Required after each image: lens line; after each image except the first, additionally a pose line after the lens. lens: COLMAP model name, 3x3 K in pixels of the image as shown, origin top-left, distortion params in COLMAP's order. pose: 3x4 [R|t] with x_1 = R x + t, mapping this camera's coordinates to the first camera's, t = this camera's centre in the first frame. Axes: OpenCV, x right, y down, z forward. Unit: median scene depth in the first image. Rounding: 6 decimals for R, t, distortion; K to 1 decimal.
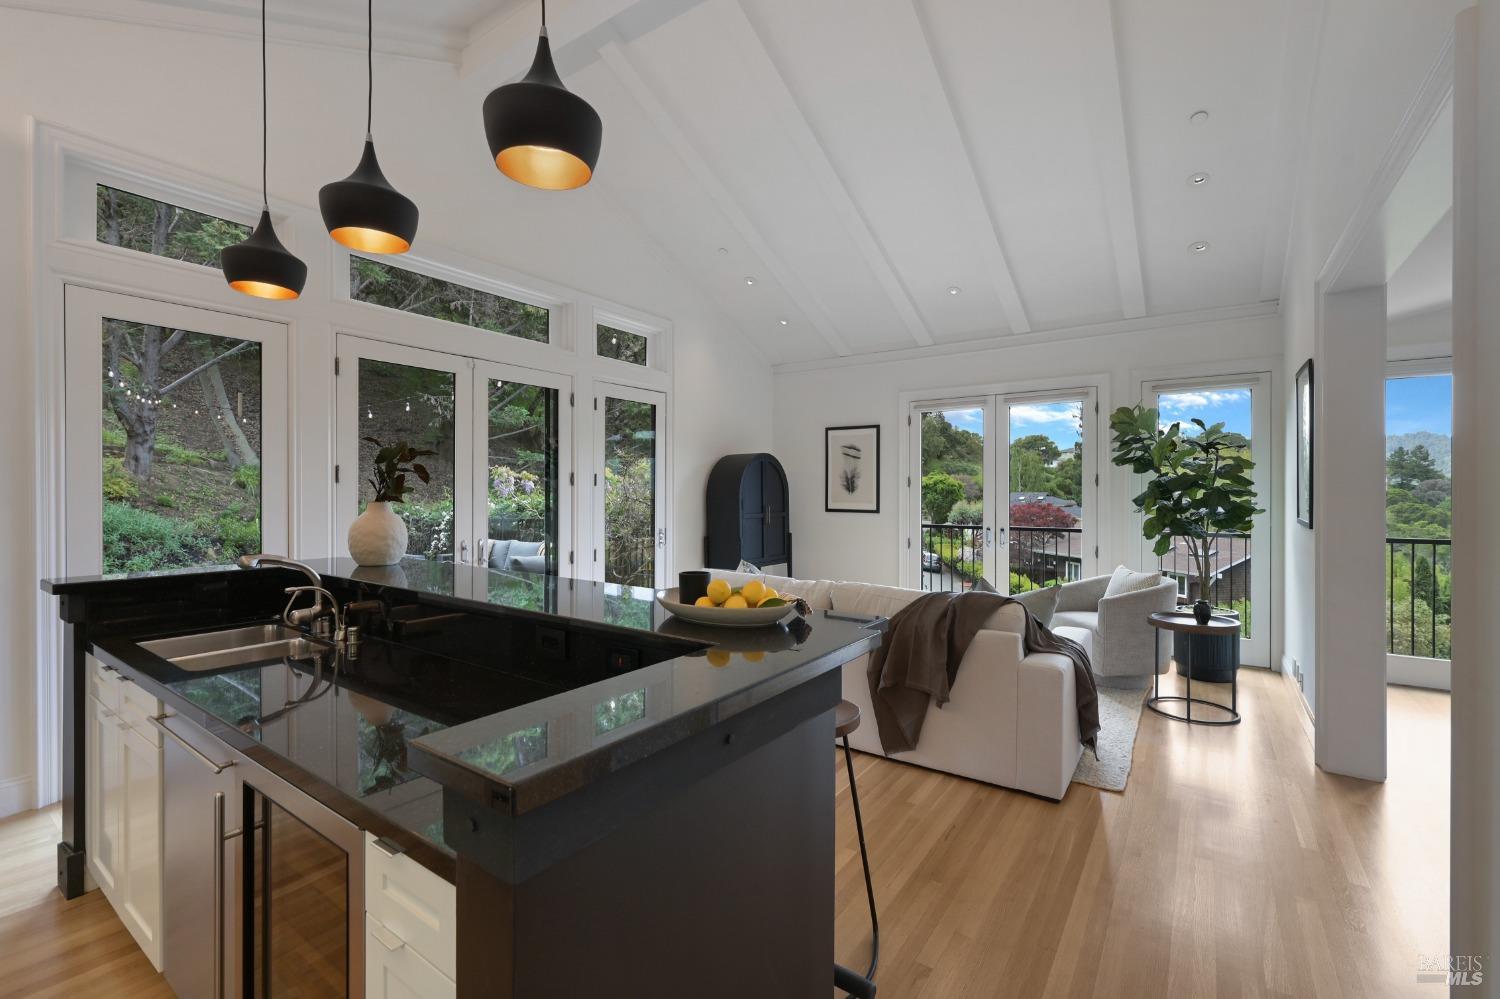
lens RADIAL K [[648.3, 0, 739.2], [0, 648.3, 493.8], [0, 0, 1]] dist [0.002550, 0.000192]
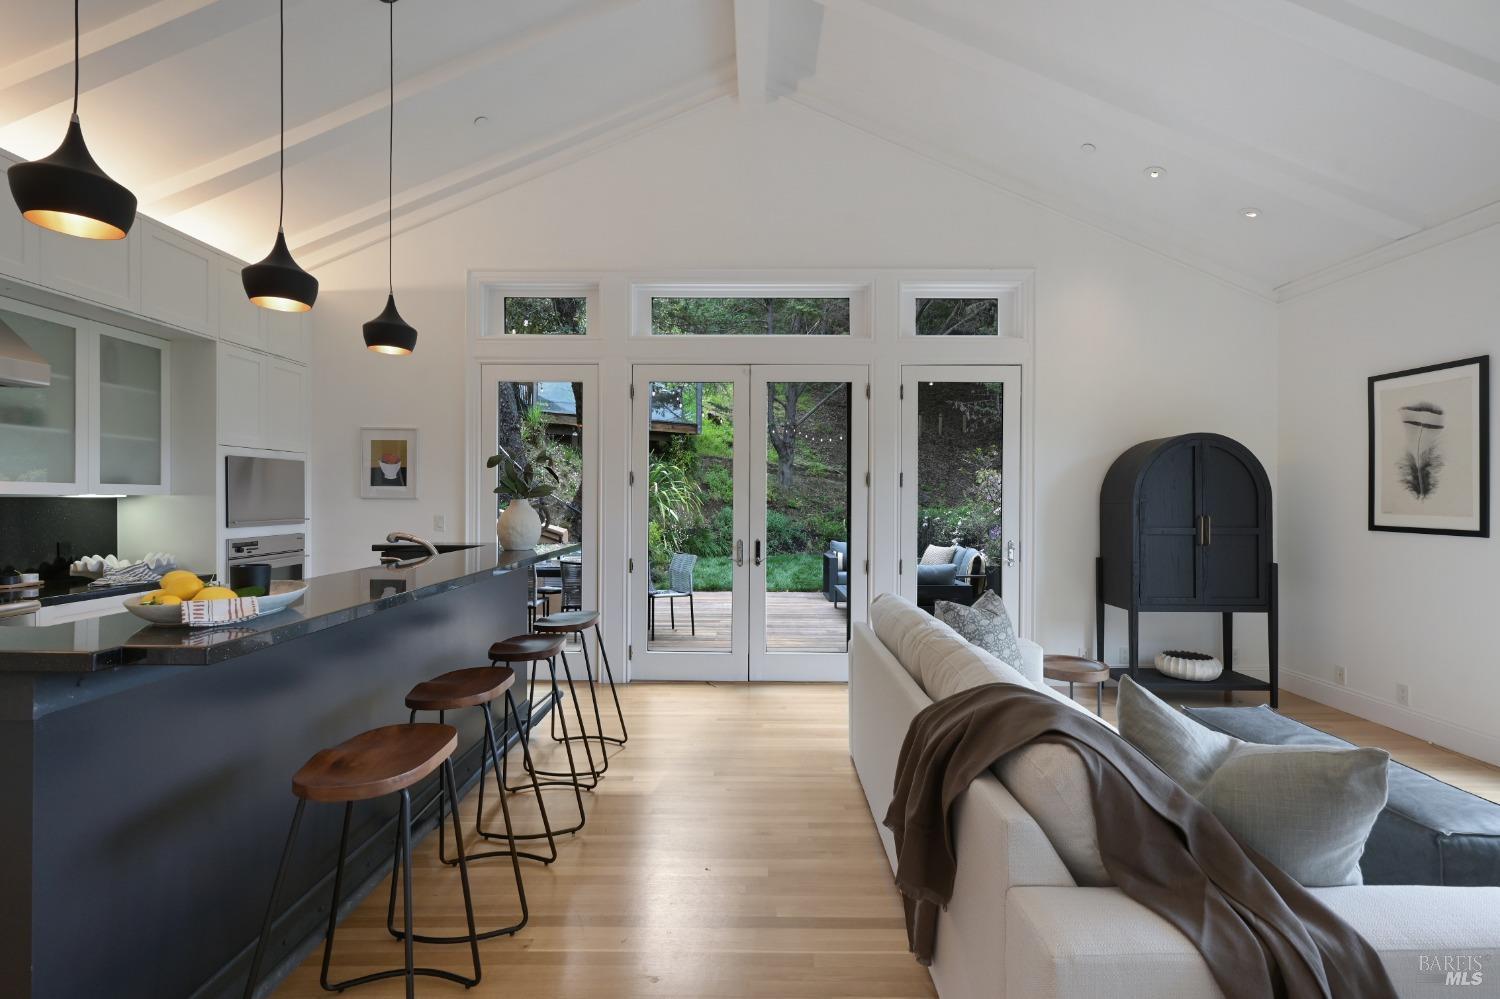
lens RADIAL K [[648.3, 0, 751.8], [0, 648.3, 501.1], [0, 0, 1]] dist [0.002550, 0.000192]
pose [[0.575521, 0.004831, -0.817772, 0.301333], [-0.006149, 0.999980, 0.001580, 0.005325], [0.817764, 0.004119, 0.575540, 0.272550]]
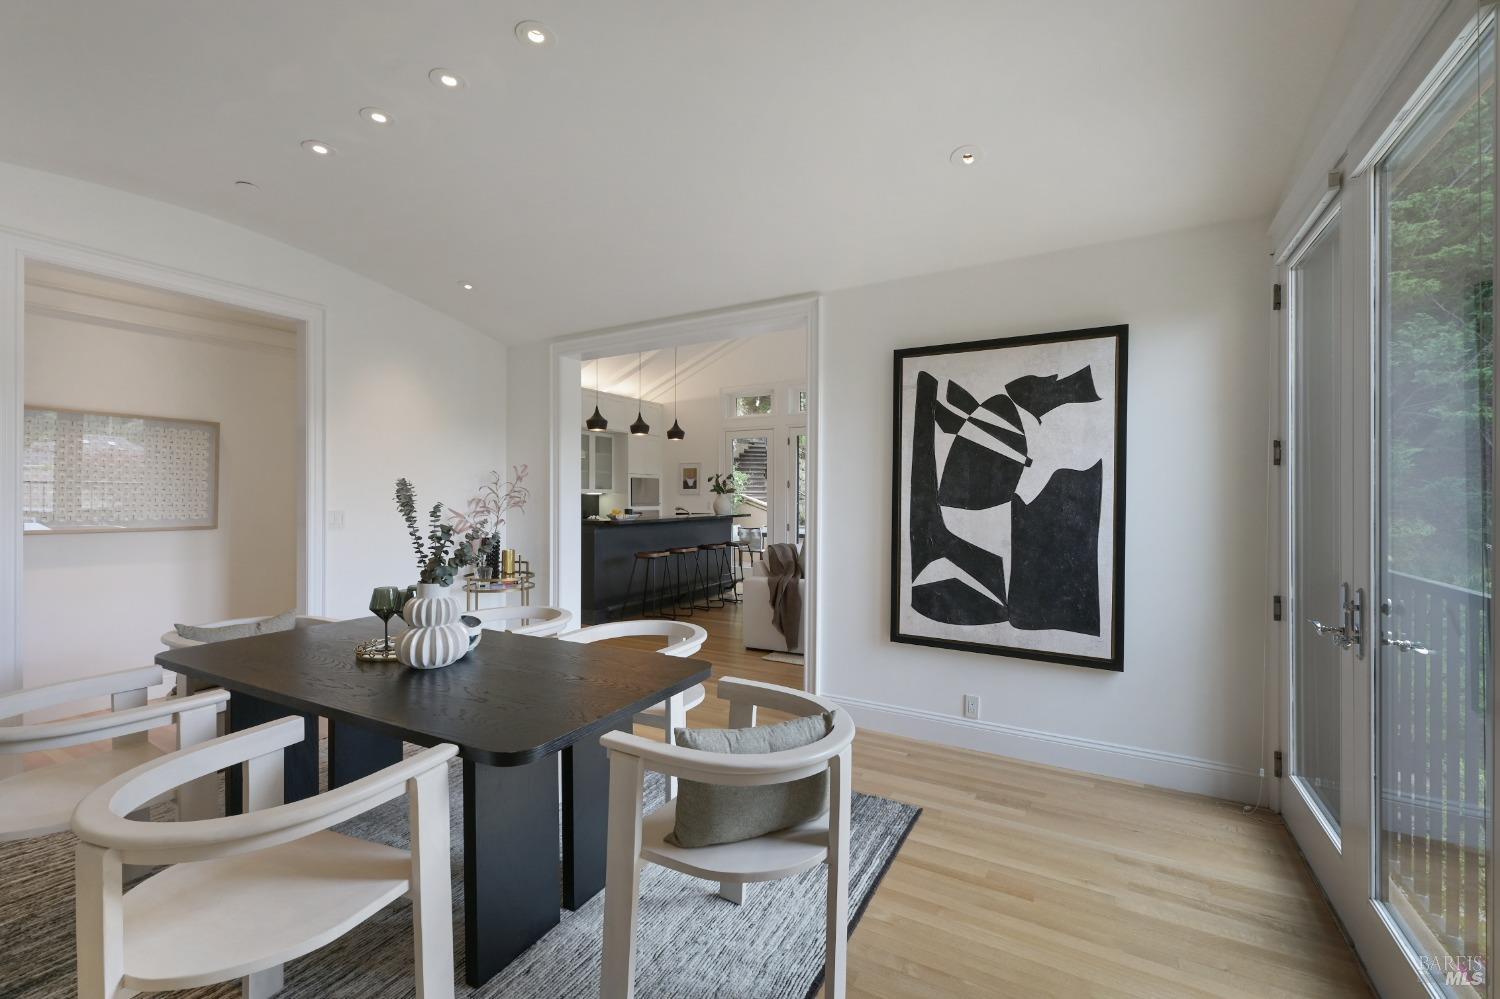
lens RADIAL K [[648.3, 0, 747.8], [0, 648.3, 500.6], [0, 0, 1]] dist [0.002550, 0.000192]
pose [[0.085557, 0.008113, -0.996300, 1.053163], [-0.004375, 0.999960, 0.007767, 0.007511], [0.996324, 0.003694, 0.085589, 0.361200]]
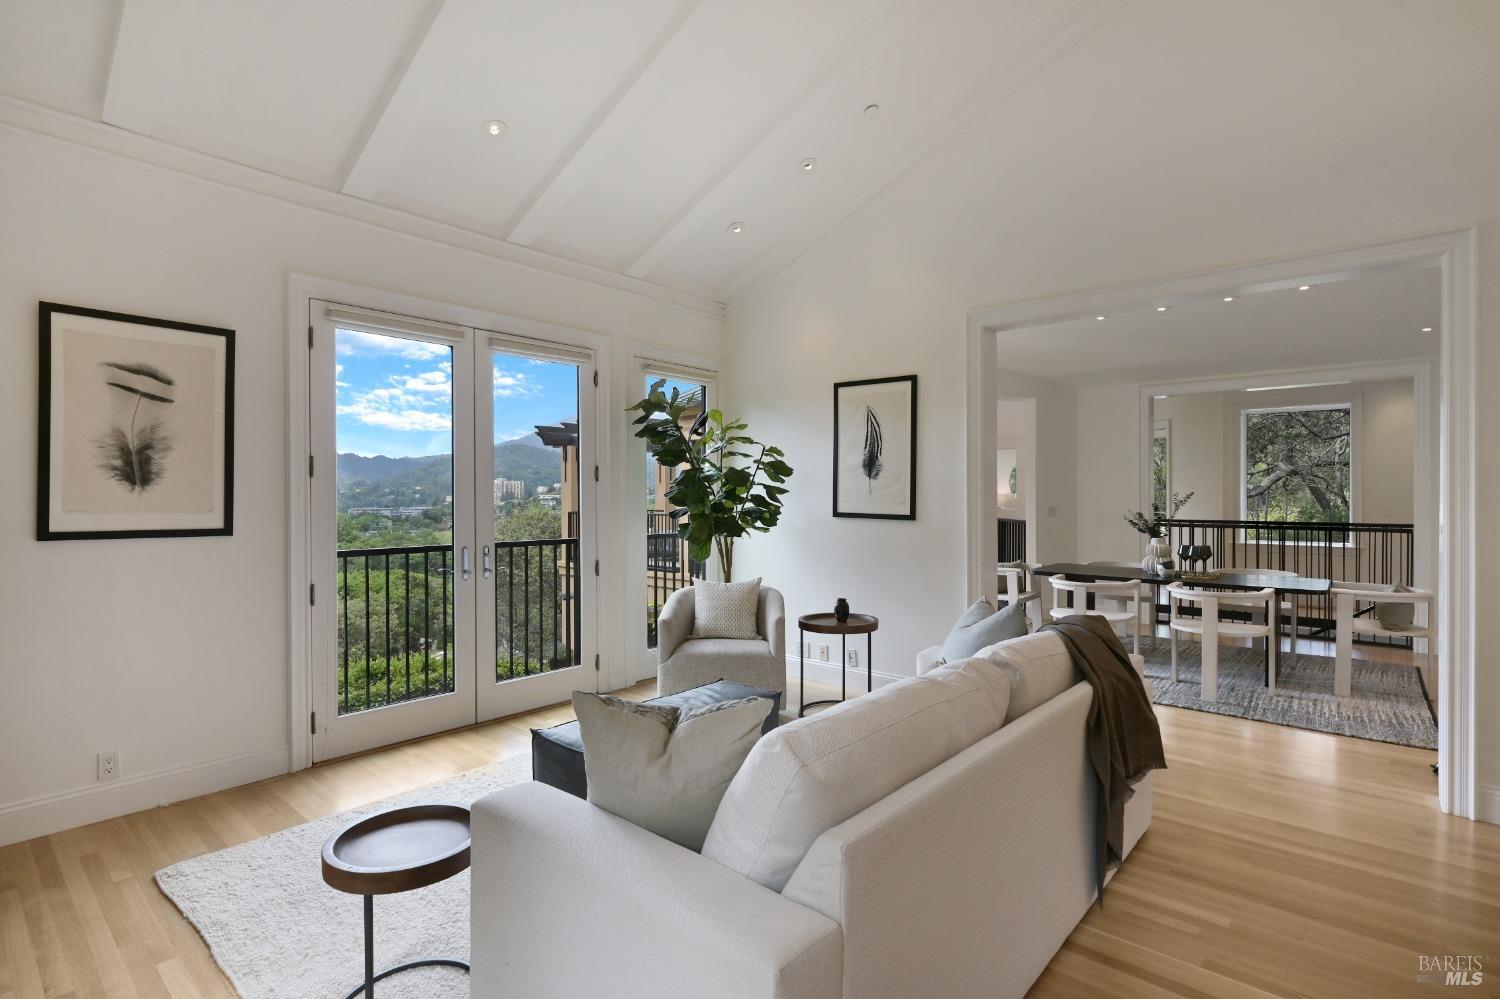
lens RADIAL K [[729.9, 0, 755.8], [0, 729.9, 490.9], [0, 0, 1]] dist [0.002008, 0.000831]
pose [[0.095731, 0.003754, 0.995400, -0.238357], [0.002203, 0.999990, -0.003984, 0.003141], [-0.995405, 0.002574, 0.095722, 0.614099]]
